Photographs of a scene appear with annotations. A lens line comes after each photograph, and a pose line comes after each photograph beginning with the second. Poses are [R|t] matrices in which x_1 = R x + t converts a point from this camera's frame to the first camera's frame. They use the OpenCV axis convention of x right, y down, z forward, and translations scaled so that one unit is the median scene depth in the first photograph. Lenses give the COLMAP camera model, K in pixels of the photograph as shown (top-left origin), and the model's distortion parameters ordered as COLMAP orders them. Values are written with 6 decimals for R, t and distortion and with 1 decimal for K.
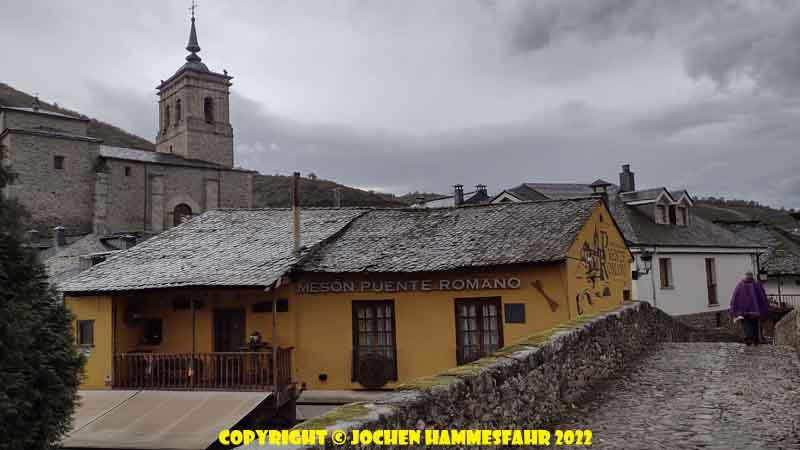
lens RADIAL K [[587.8, 0, 397.1], [0, 587.8, 227.9], [0, 0, 1]] dist [0.005950, -0.003427]
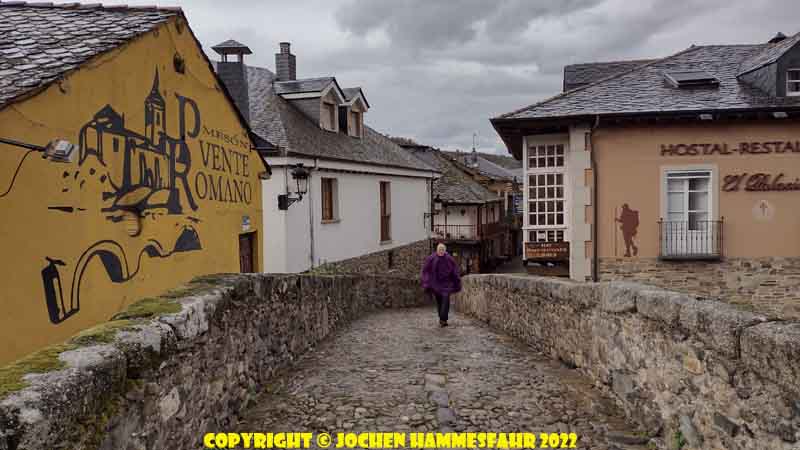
lens RADIAL K [[587.8, 0, 399.7], [0, 587.8, 224.6], [0, 0, 1]] dist [0.005950, -0.003427]
pose [[0.862583, -0.004522, 0.505896, 0.177722], [-0.056560, 0.992829, 0.105312, 0.028359], [-0.502744, -0.119454, 0.856142, 0.363284]]
